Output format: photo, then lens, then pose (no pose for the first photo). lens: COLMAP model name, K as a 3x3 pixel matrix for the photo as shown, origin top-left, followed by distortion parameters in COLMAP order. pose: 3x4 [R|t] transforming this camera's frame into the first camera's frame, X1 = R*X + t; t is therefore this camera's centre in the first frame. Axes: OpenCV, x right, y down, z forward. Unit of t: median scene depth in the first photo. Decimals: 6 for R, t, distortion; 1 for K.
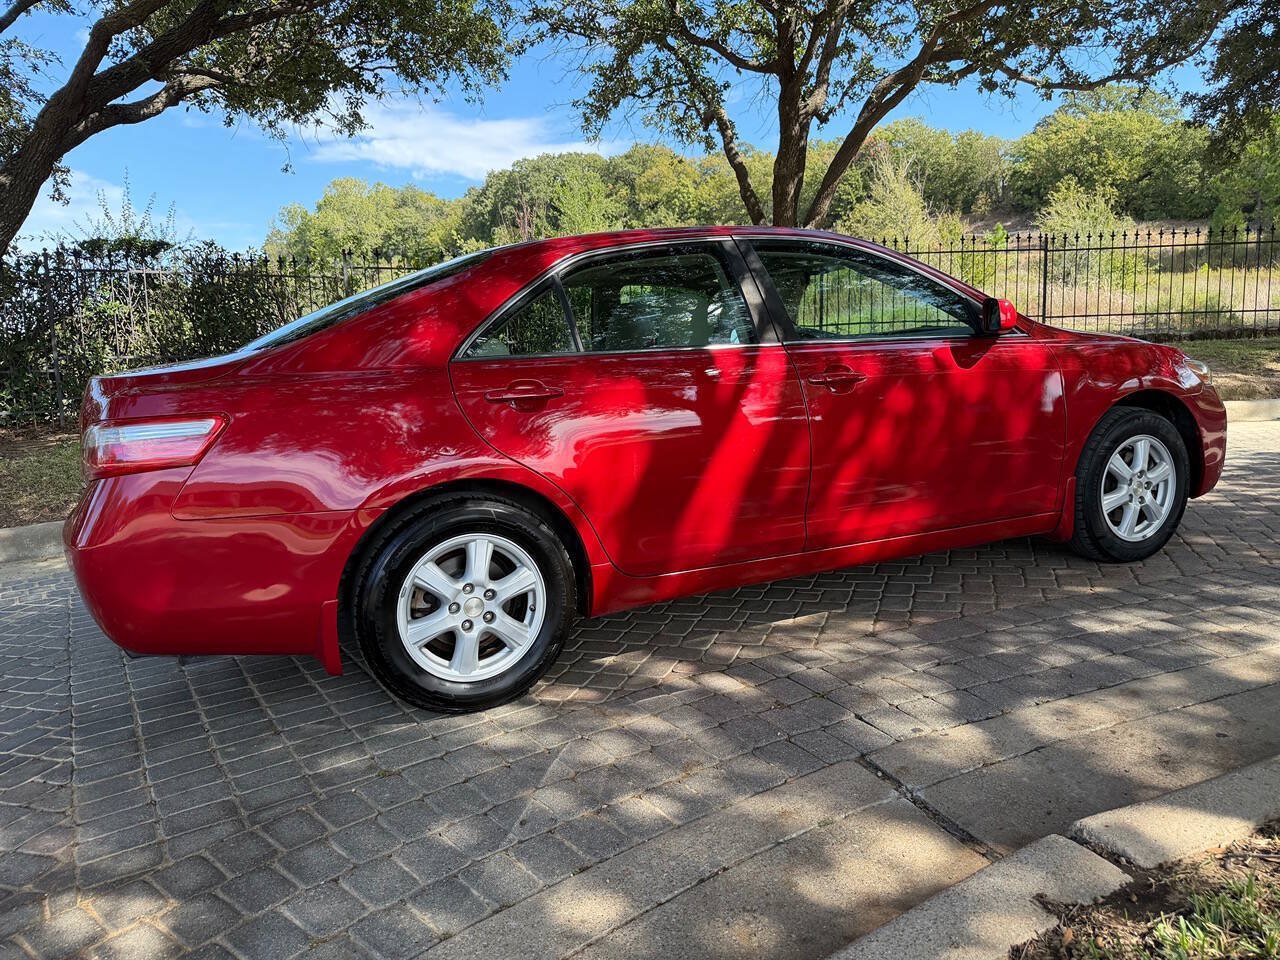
lens RADIAL K [[905.9, 0, 634.1], [0, 905.9, 478.1], [0, 0, 1]] dist [0.081665, -0.117521]
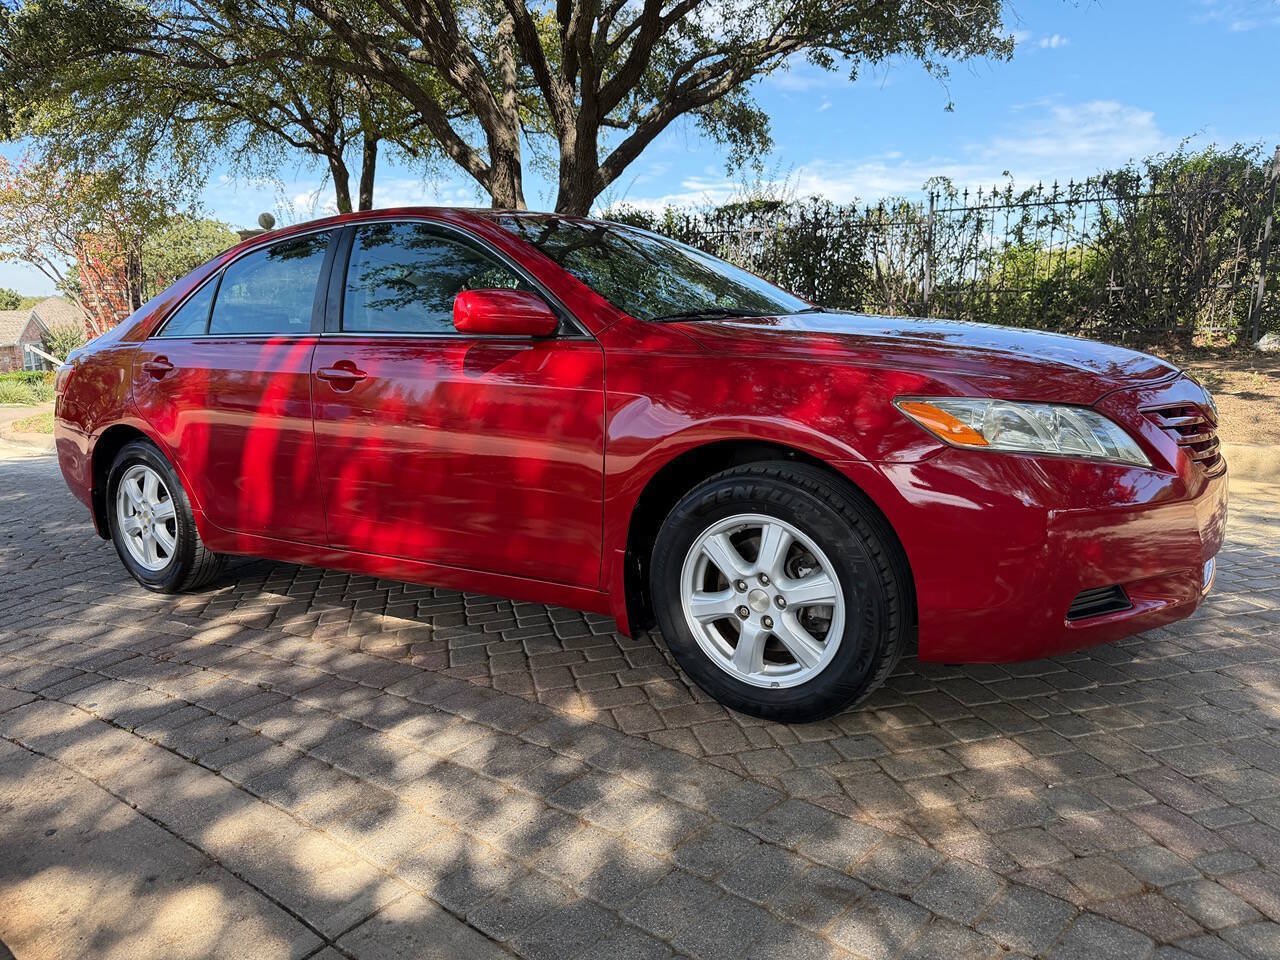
lens RADIAL K [[921.7, 0, 640.0], [0, 921.7, 480.0], [0, 0, 1]] dist [0.002861, -0.011960]
pose [[0.540820, 0.176019, -0.822515, 1.189265], [-0.115956, 0.984125, 0.134360, -0.162875], [0.833108, 0.022712, 0.552644, 0.739755]]
